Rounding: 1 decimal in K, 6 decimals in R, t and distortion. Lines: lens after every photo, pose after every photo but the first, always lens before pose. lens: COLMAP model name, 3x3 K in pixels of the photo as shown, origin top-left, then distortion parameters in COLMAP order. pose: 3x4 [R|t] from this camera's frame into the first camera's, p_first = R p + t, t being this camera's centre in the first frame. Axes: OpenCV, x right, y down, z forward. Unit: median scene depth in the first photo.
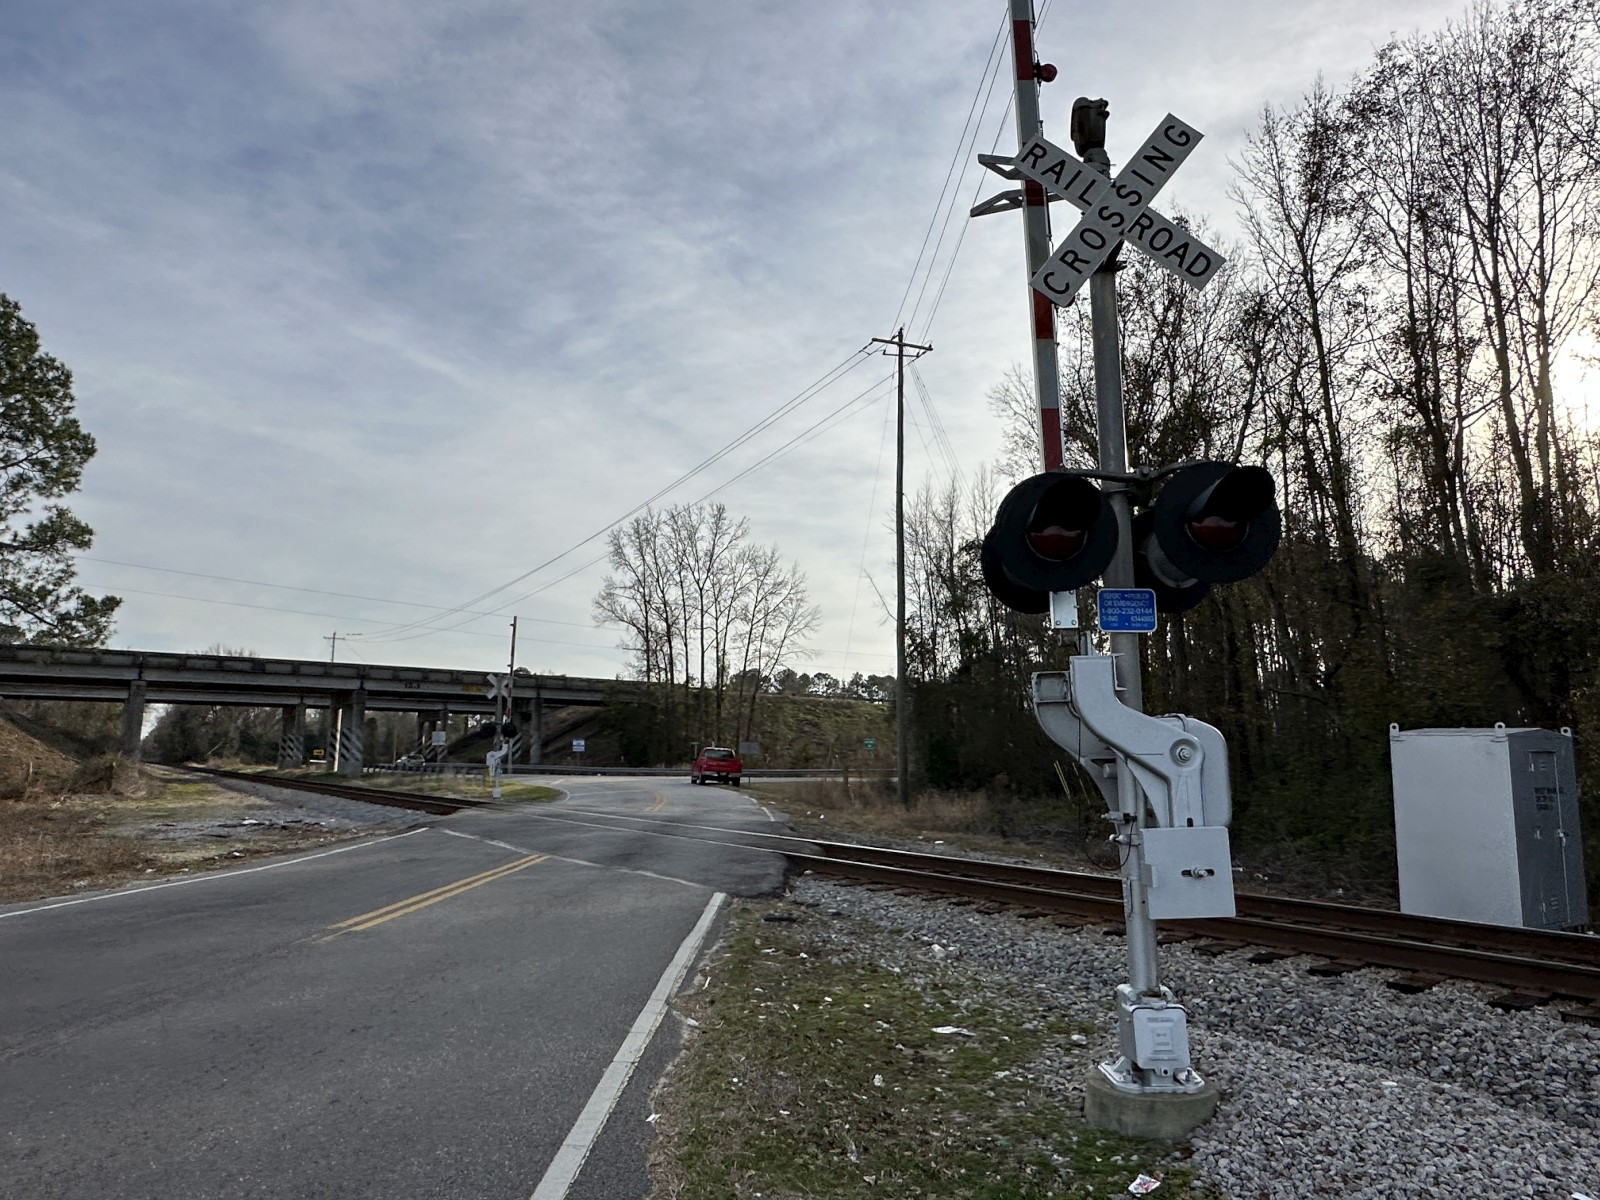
lens RADIAL K [[1027.1, 0, 792.4], [0, 1027.1, 596.7], [0, 0, 1]] dist [-0.001933, 0.000435]
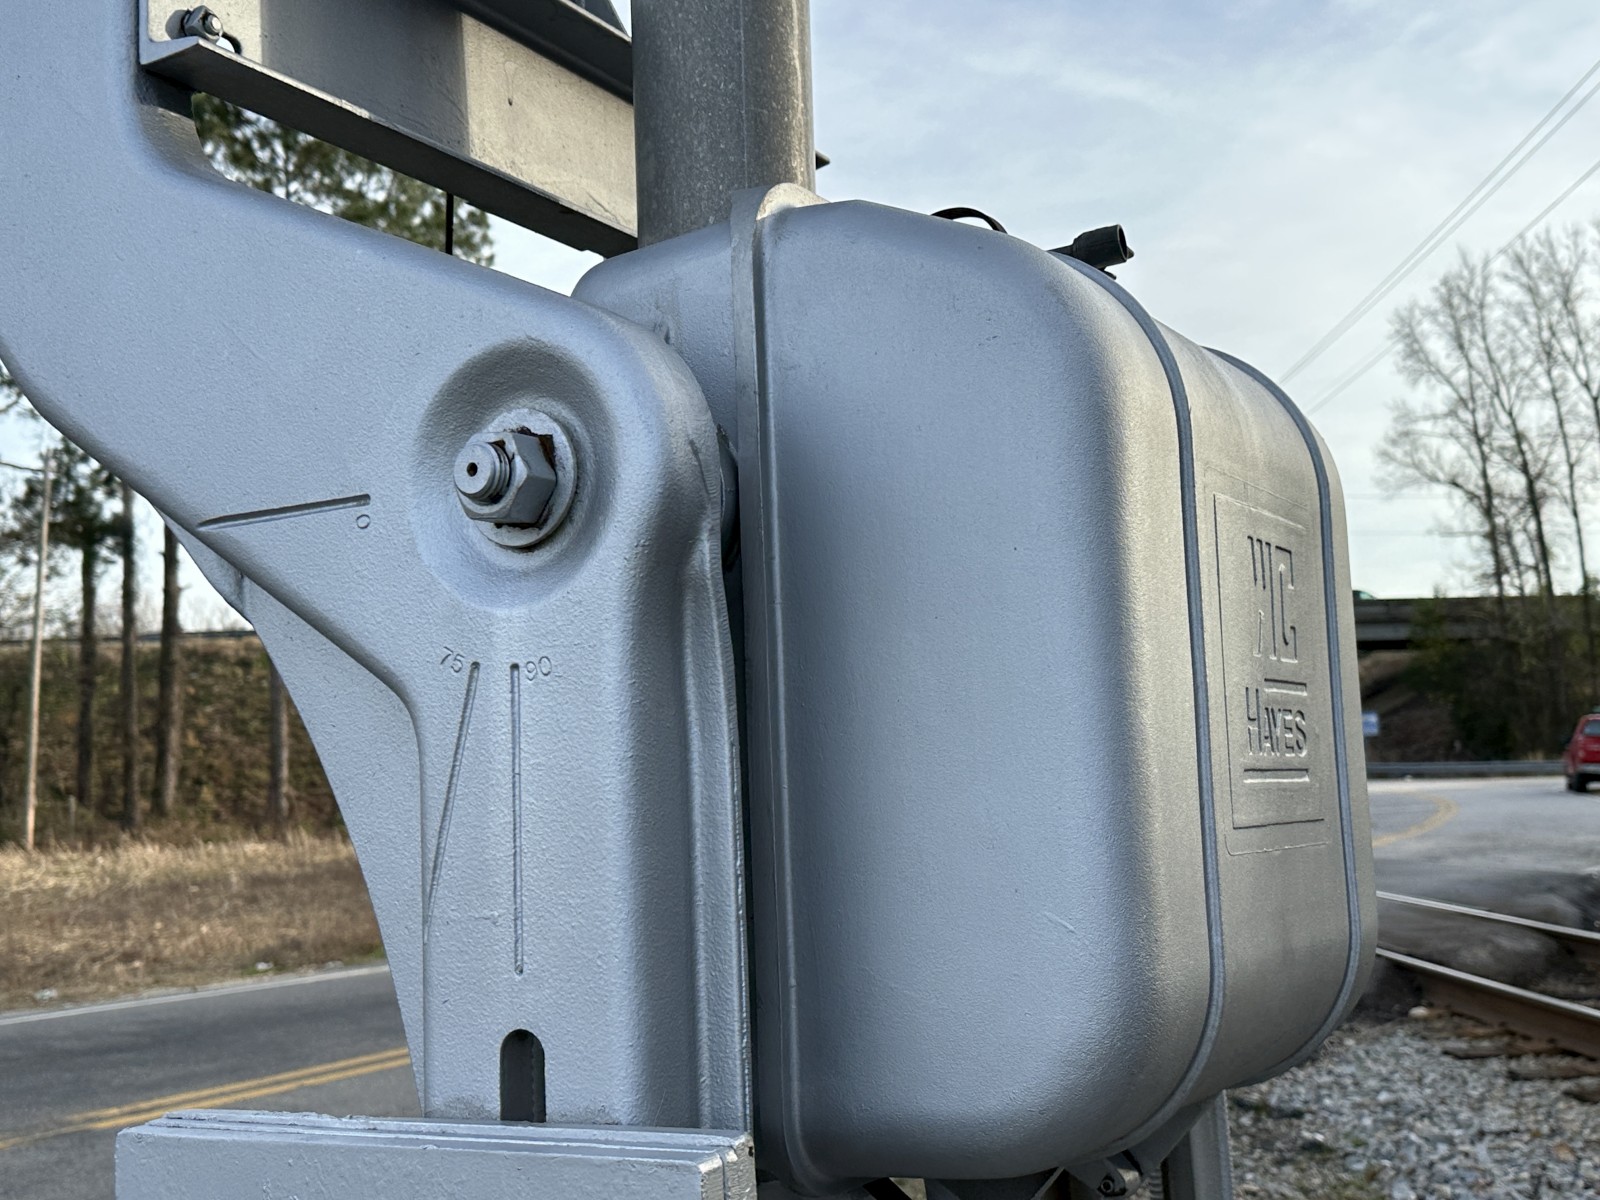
lens RADIAL K [[1768.4, 0, 800.0], [0, 1768.4, 600.0], [0, 0, 1]] dist [0.114366, -0.197744]
pose [[0.843250, -0.082779, -0.531110, 0.101691], [0.119337, 0.992243, 0.034822, 0.035105], [0.524107, -0.092744, 0.846587, 0.177900]]
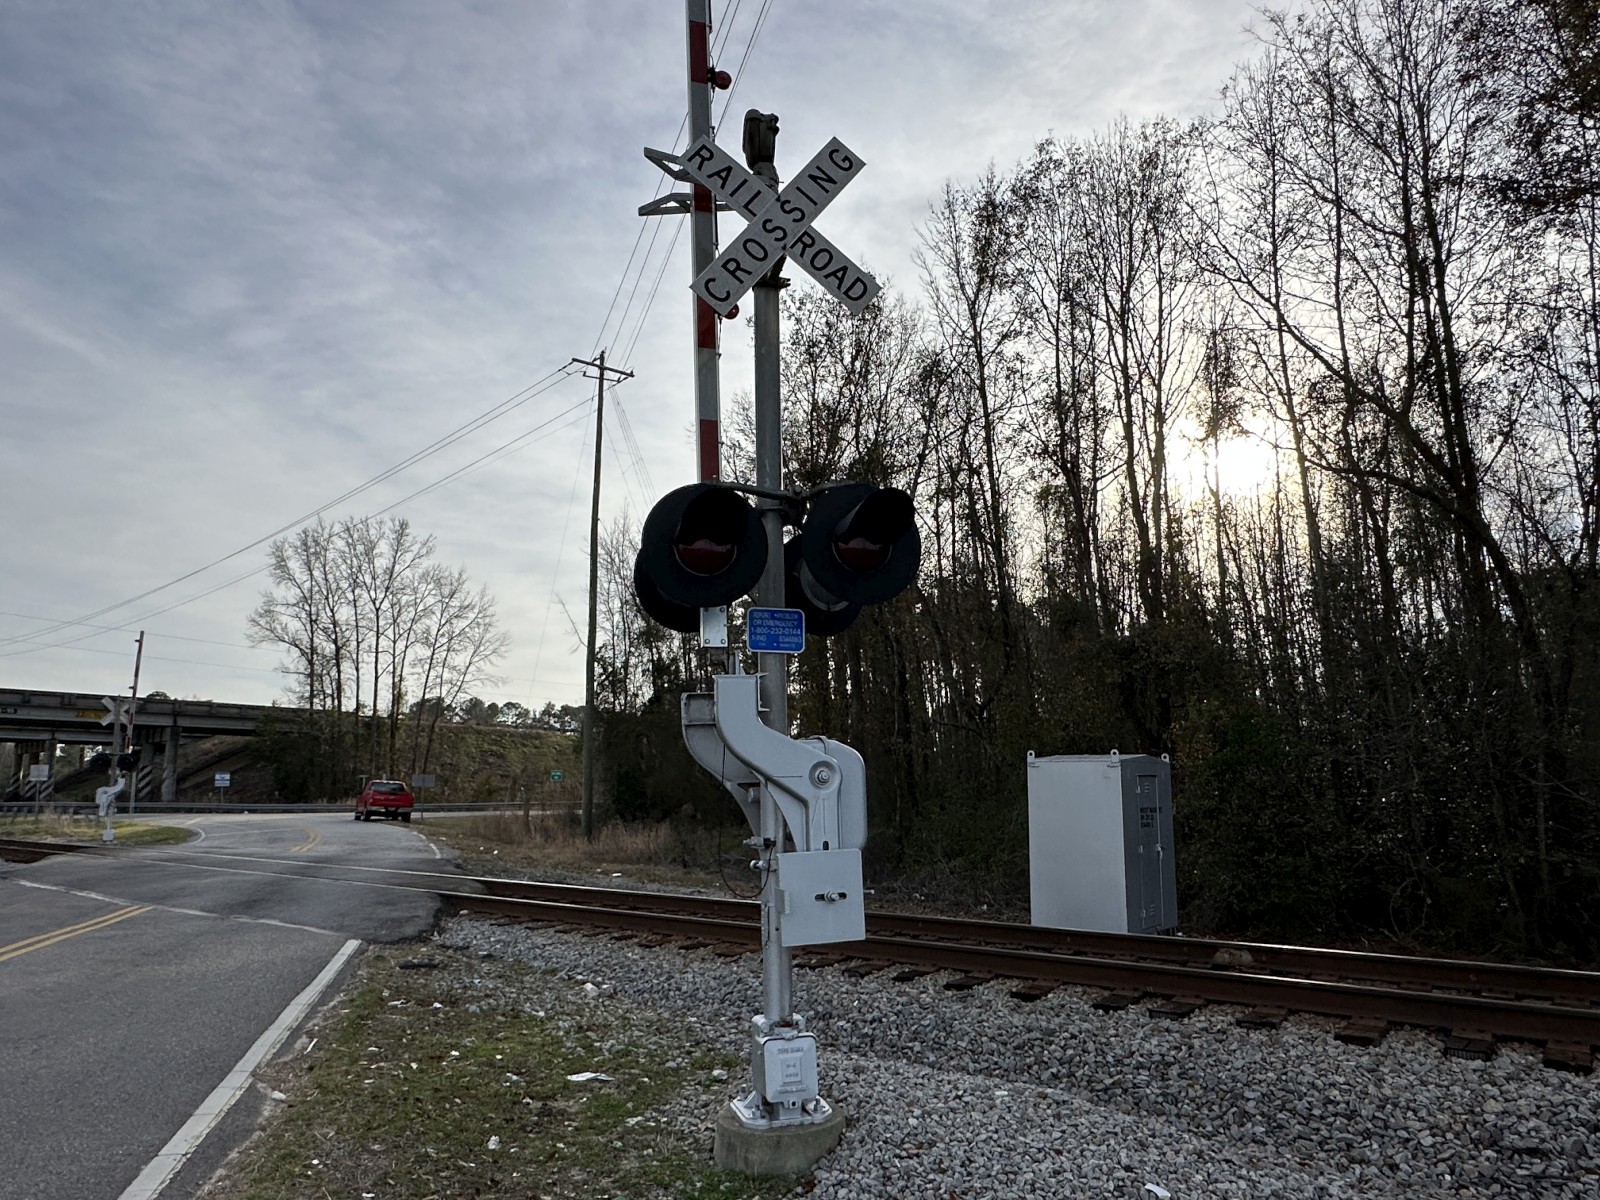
lens RADIAL K [[1027.9, 0, 792.2], [0, 1027.9, 612.4], [0, 0, 1]] dist [-0.003711, 0.000741]
pose [[0.957677, 0.037198, 0.285430, 0.013477], [-0.032933, 0.999263, -0.019731, 0.003358], [-0.285954, 0.009496, 0.958196, 0.012579]]
